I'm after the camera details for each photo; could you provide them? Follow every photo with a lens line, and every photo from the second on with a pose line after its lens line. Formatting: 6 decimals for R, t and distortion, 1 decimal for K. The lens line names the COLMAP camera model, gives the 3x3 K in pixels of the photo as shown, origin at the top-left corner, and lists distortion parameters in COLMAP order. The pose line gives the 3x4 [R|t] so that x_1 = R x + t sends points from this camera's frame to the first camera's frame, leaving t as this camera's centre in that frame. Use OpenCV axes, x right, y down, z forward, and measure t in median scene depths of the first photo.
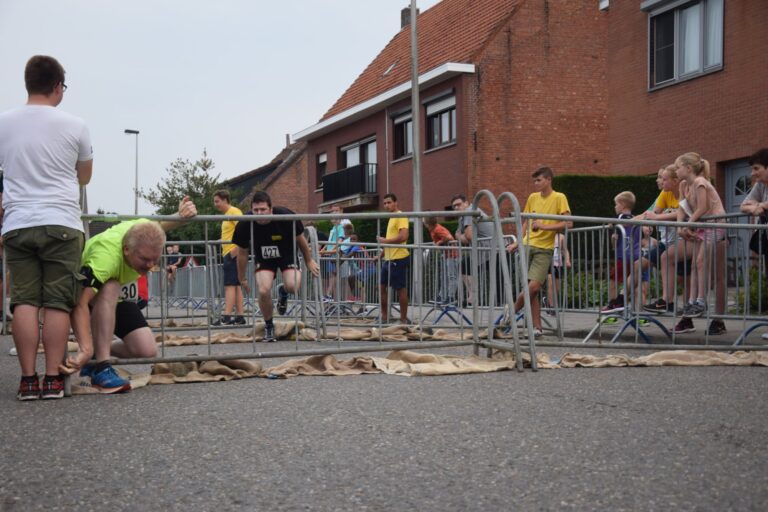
lens RADIAL K [[1203.9, 0, 376.6], [0, 1203.9, 275.1], [0, 0, 1]] dist [0.151487, 0.626820]
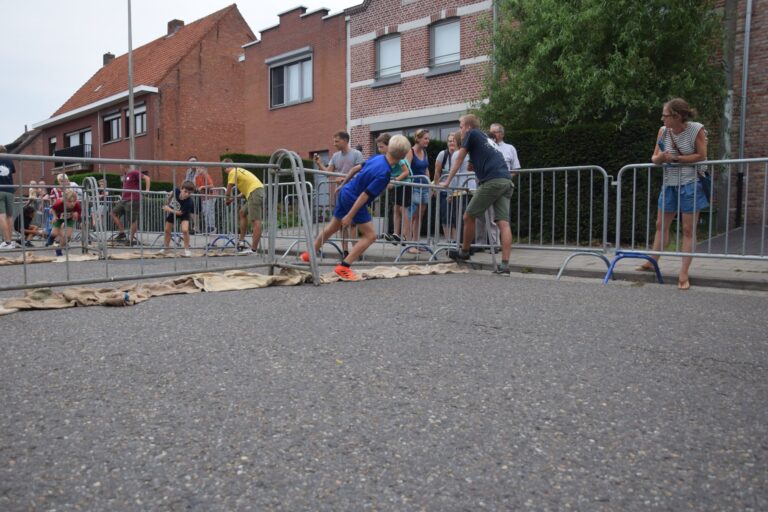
lens RADIAL K [[629.5, 0, 381.6], [0, 629.5, 273.2], [0, 0, 1]] dist [-0.144263, 0.135552]
pose [[0.895151, -0.025436, 0.445037, -0.037476], [-0.016643, 0.995767, 0.090390, 0.000380], [-0.445453, -0.088319, 0.890938, 0.112530]]
